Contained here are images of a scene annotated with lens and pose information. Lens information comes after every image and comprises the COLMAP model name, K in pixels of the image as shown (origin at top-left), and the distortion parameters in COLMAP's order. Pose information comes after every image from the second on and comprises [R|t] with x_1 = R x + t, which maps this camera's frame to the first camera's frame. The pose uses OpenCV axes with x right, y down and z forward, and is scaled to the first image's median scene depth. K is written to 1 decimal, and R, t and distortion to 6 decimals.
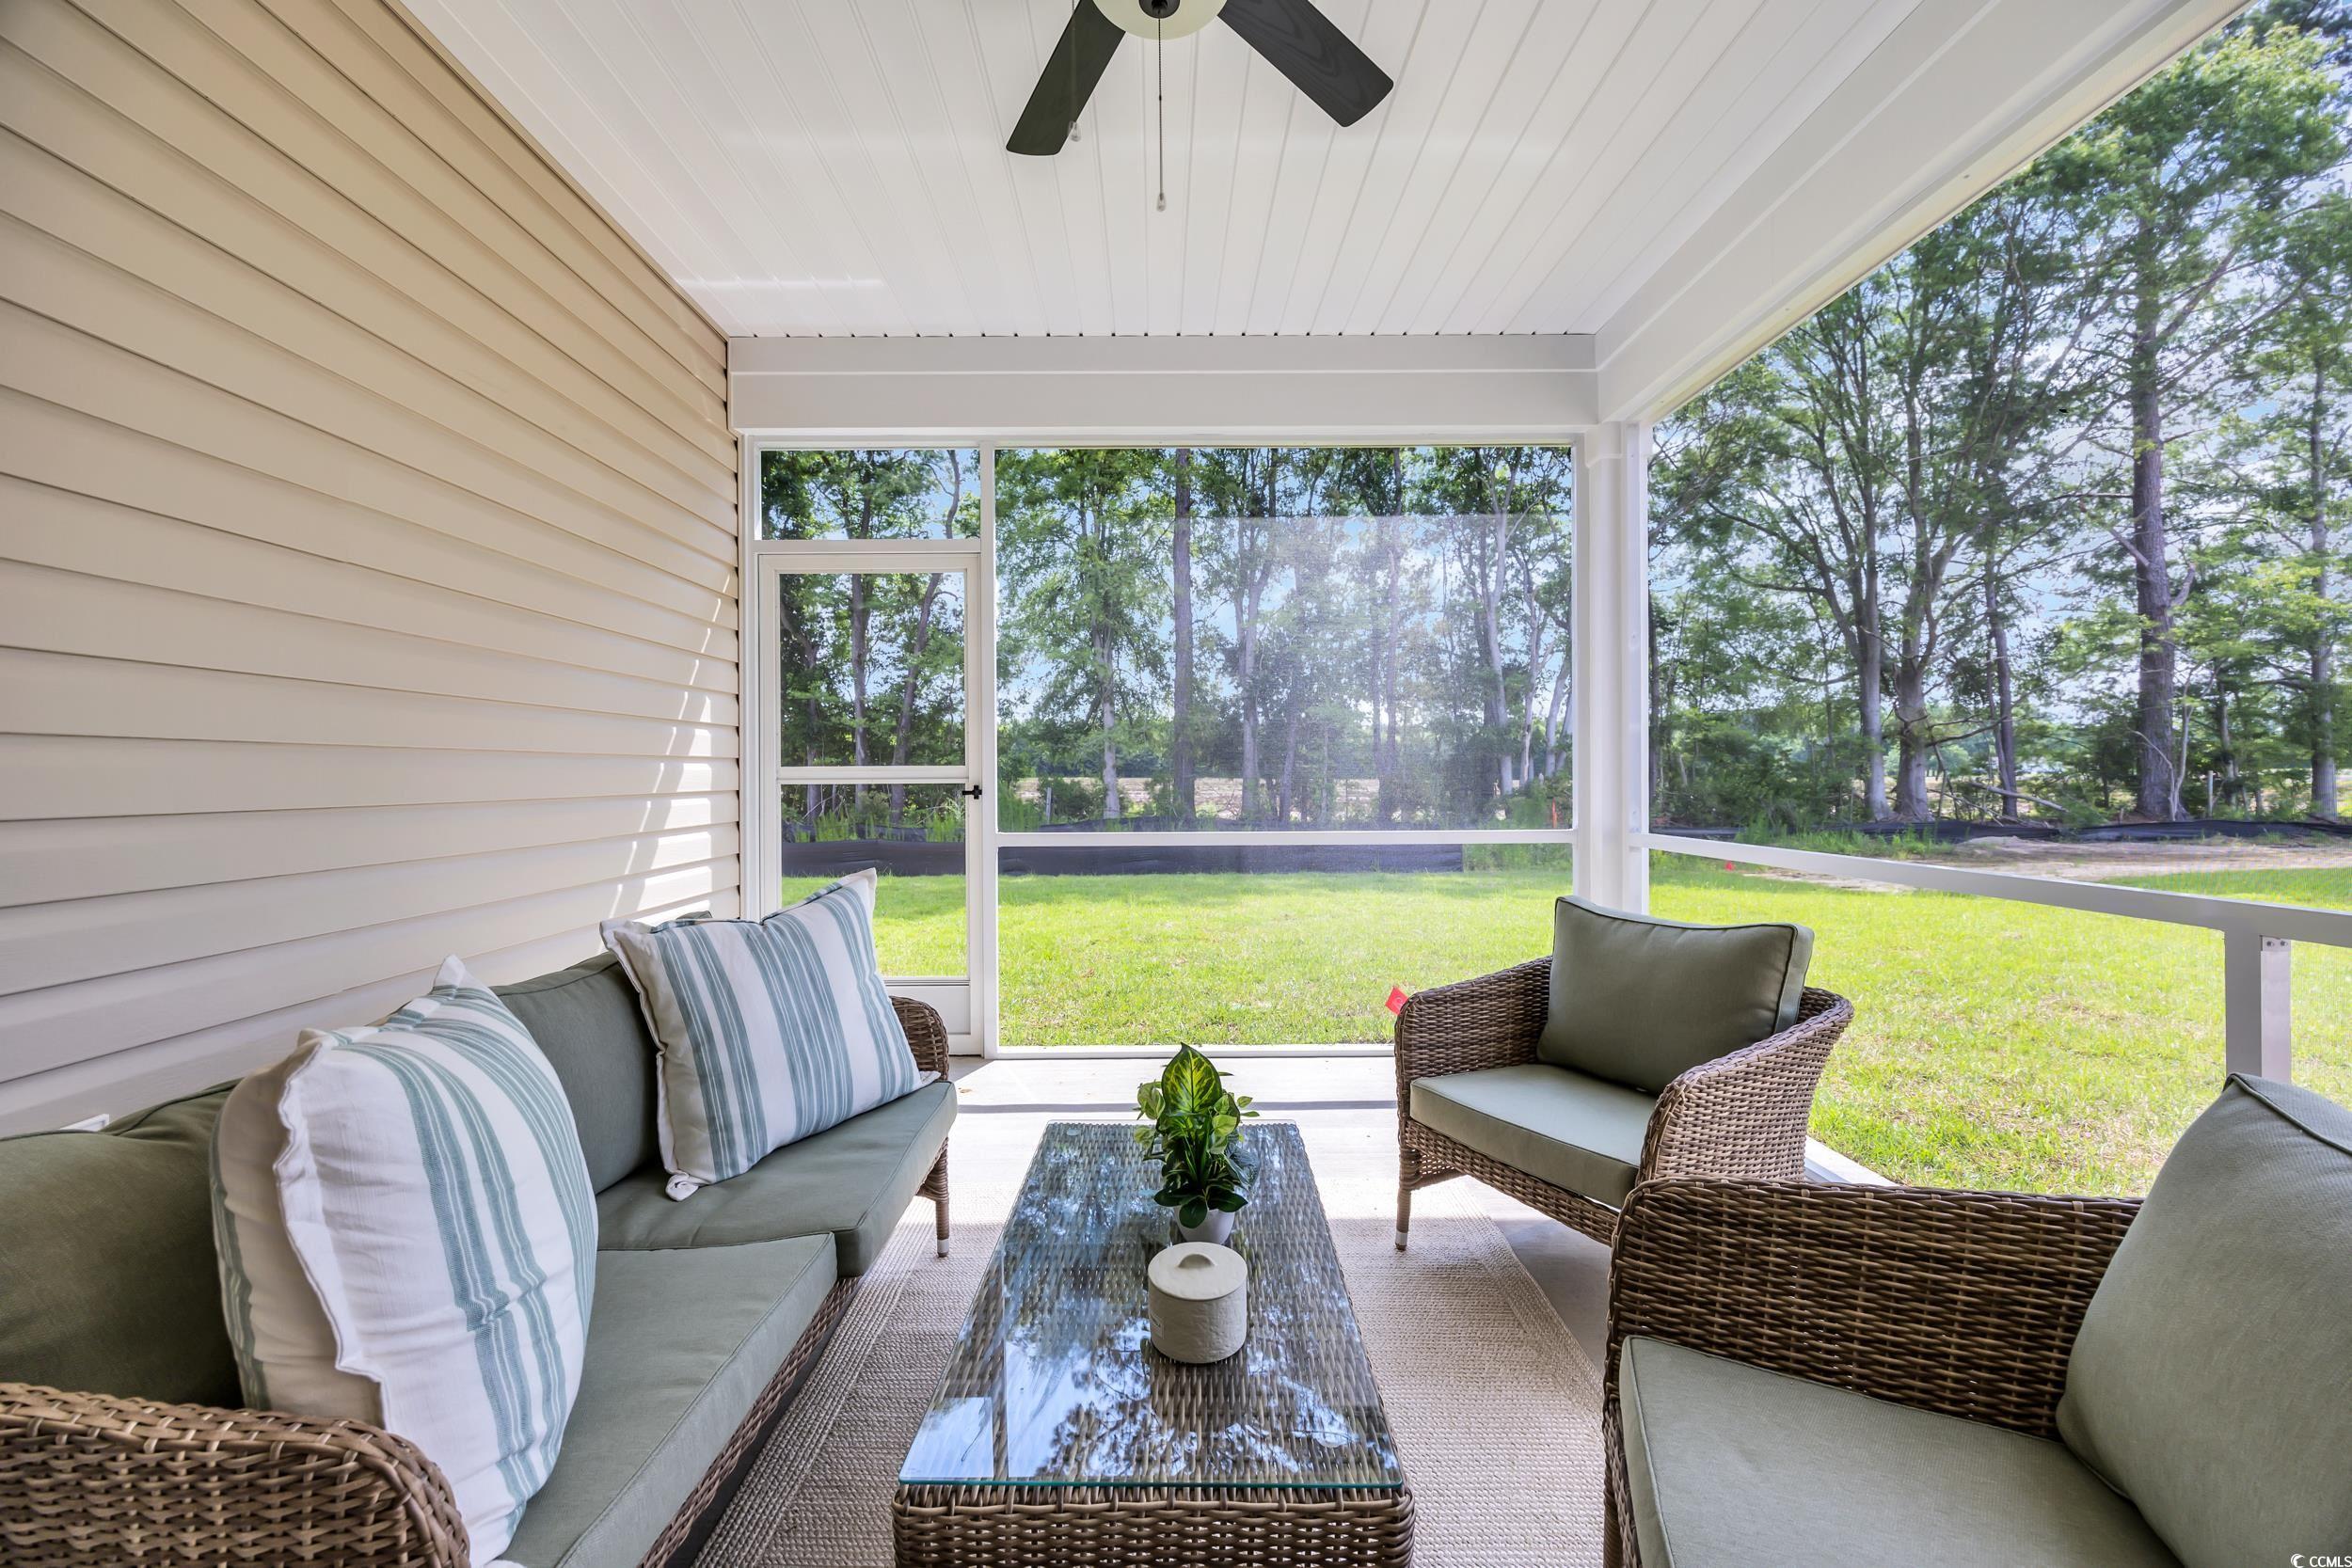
lens RADIAL K [[893.2, 0, 1179.1], [0, 893.2, 774.1], [0, 0, 1]] dist [-0.000417, 0.000018]
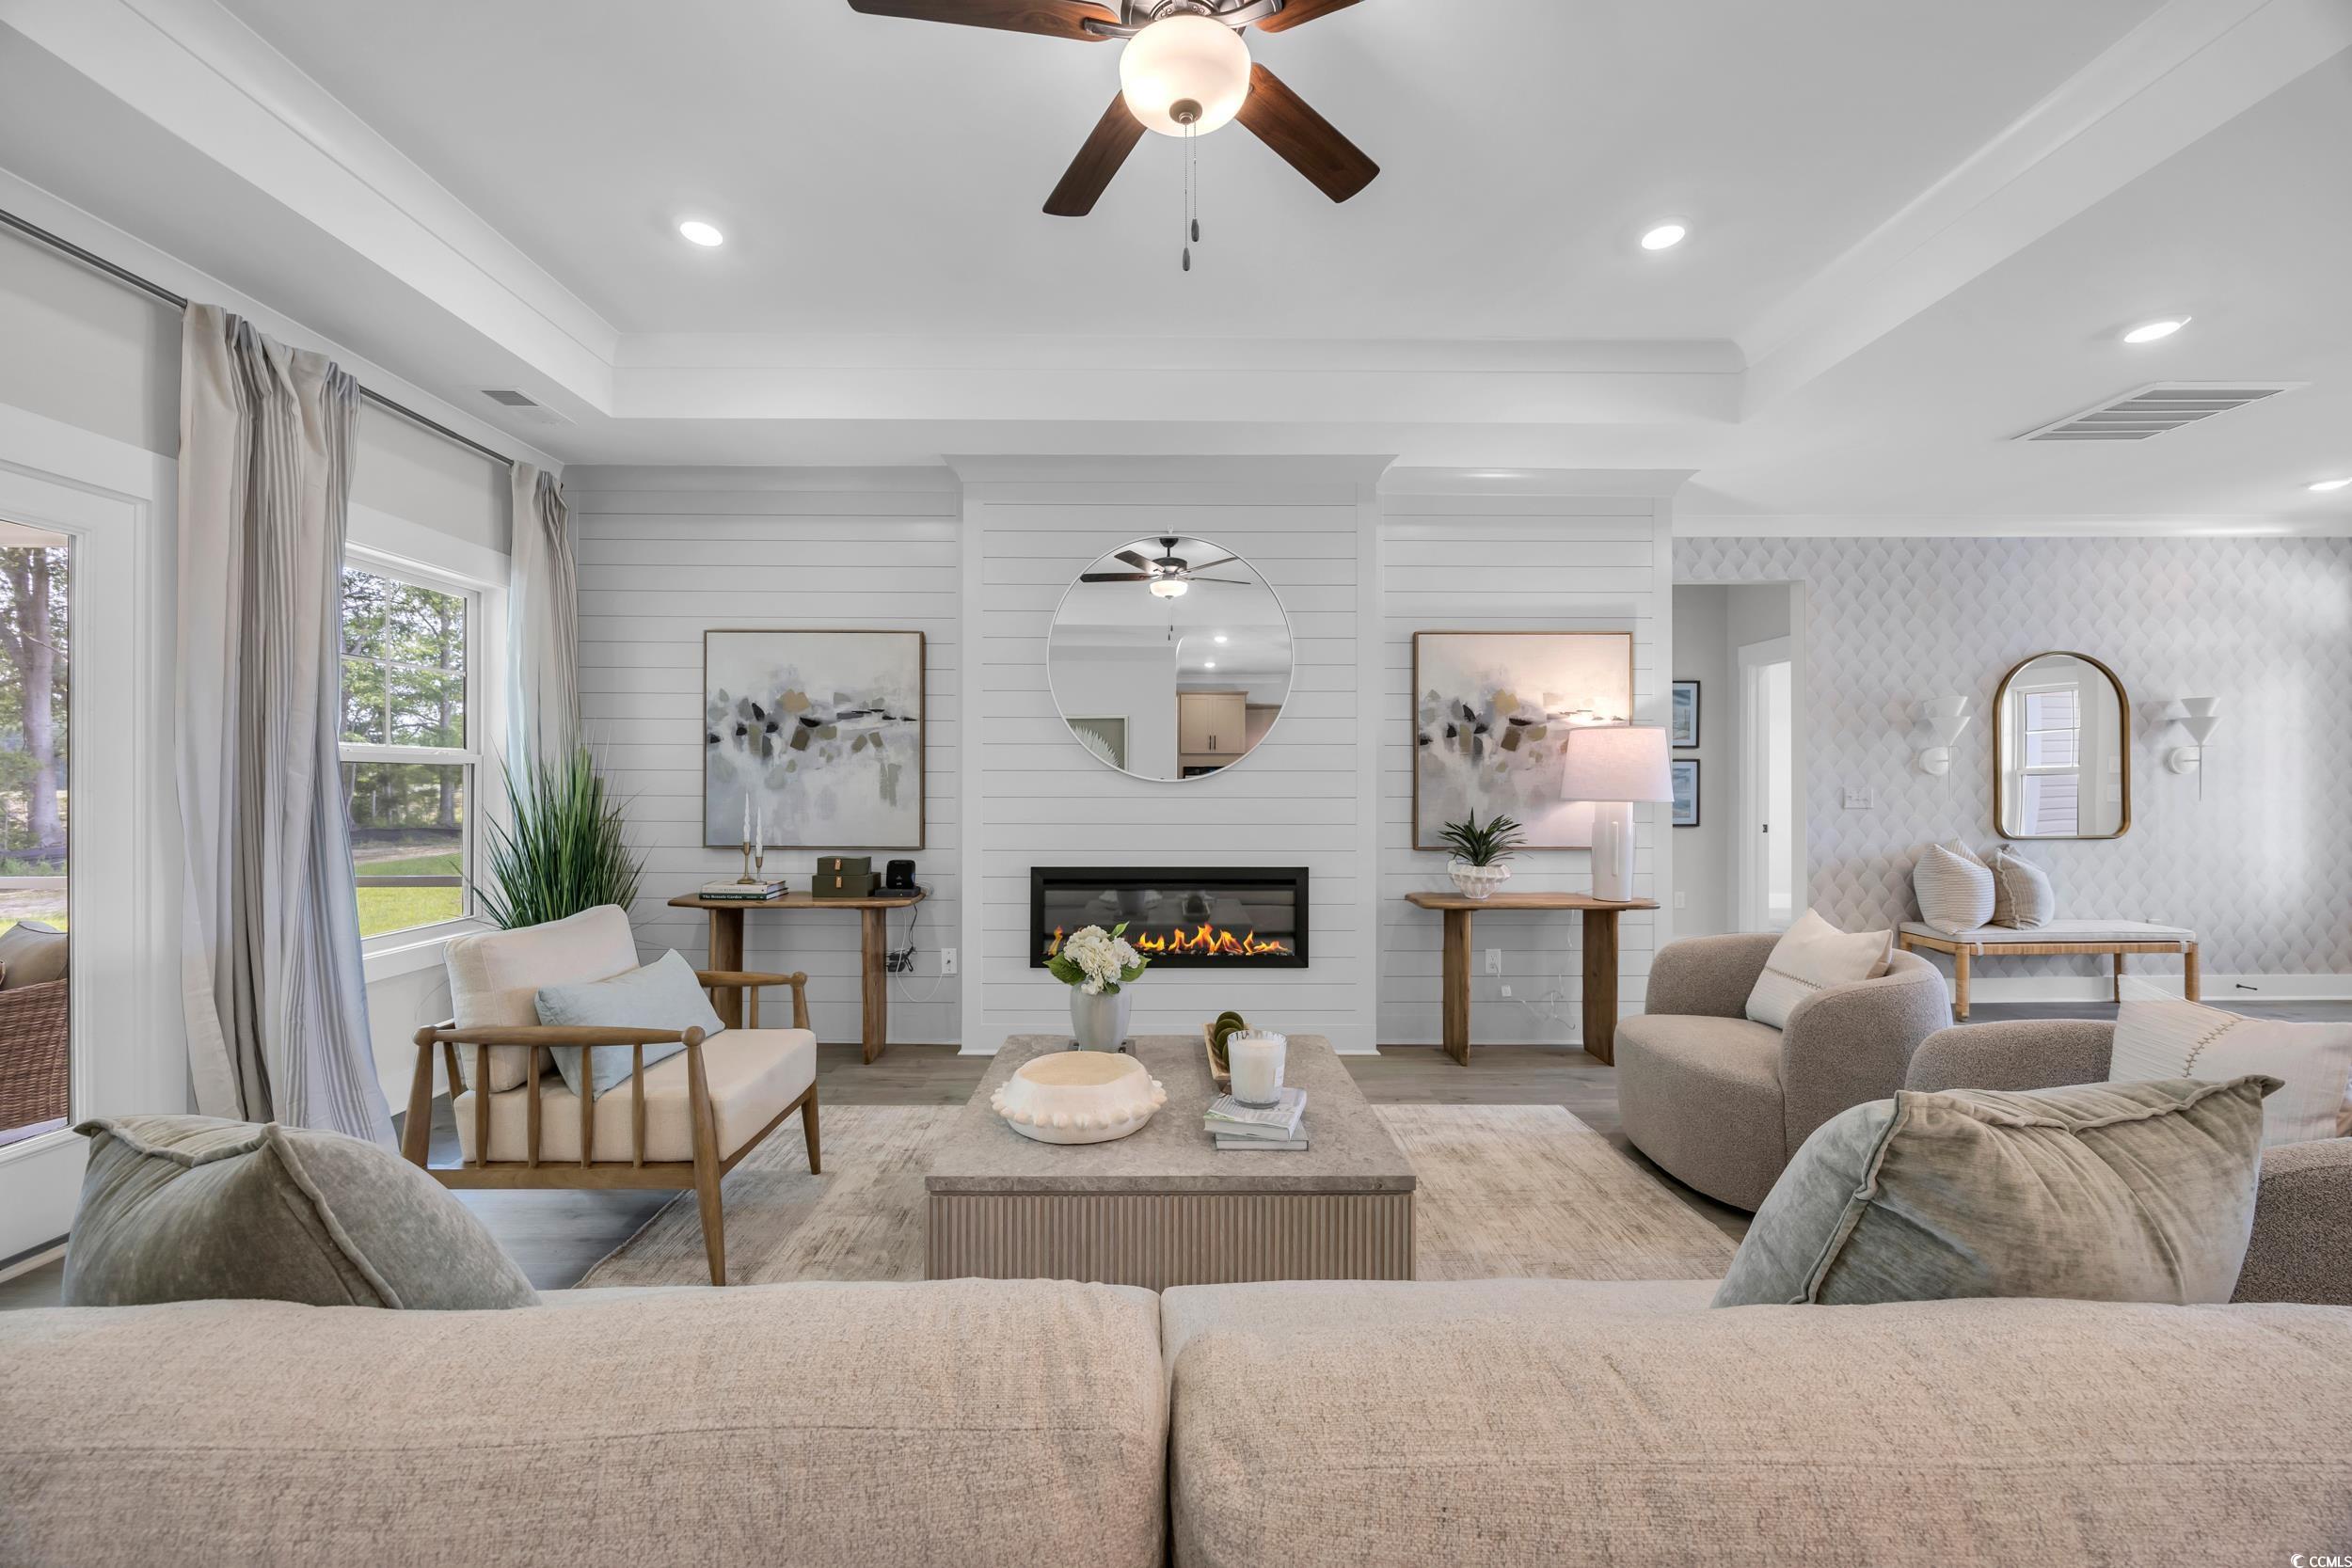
lens RADIAL K [[893.2, 0, 1175.7], [0, 893.2, 782.2], [0, 0, 1]] dist [-0.000417, 0.000018]
pose [[0.004403, 0.006314, 0.999970, -0.128995], [-0.000488, 0.999980, -0.006312, -0.007229], [-0.999990, -0.000460, 0.004406, -0.161848]]
